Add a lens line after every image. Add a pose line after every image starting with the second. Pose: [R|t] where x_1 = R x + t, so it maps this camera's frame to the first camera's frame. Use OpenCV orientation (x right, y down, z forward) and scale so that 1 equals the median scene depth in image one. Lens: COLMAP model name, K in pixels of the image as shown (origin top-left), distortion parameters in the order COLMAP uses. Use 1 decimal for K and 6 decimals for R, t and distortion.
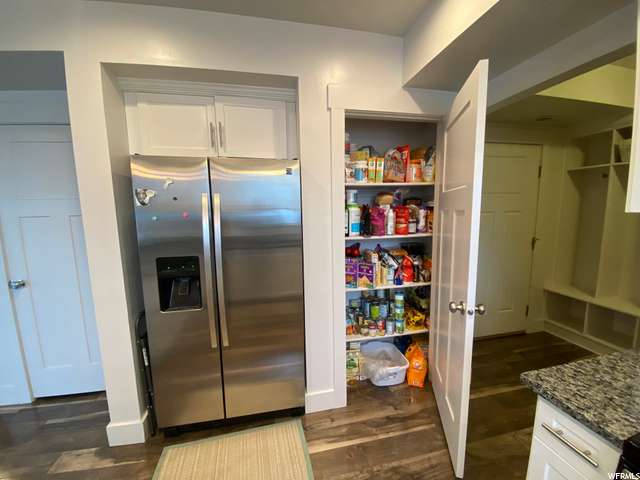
lens RADIAL K [[255.2, 0, 309.9], [0, 255.2, 241.9], [0, 0, 1]] dist [0.024607, -0.022564]
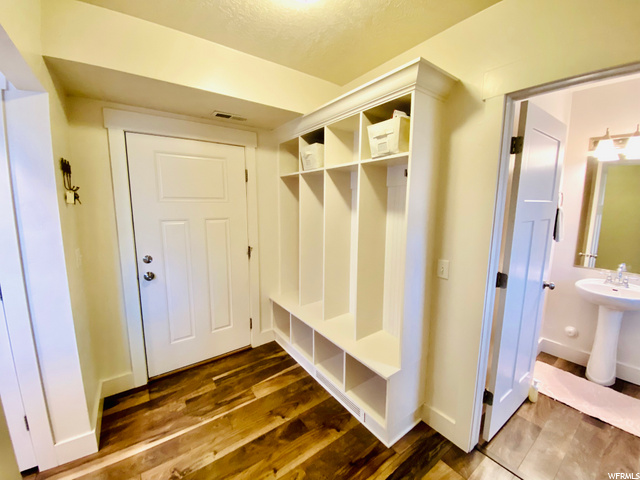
lens RADIAL K [[257.6, 0, 319.8], [0, 257.6, 238.5], [0, 0, 1]] dist [0.026039, -0.023948]
pose [[0.909437, -0.023856, 0.415157, 0.730024], [0.020817, 0.999713, 0.011847, -0.052043], [-0.415320, -0.002132, 0.909673, 0.042295]]
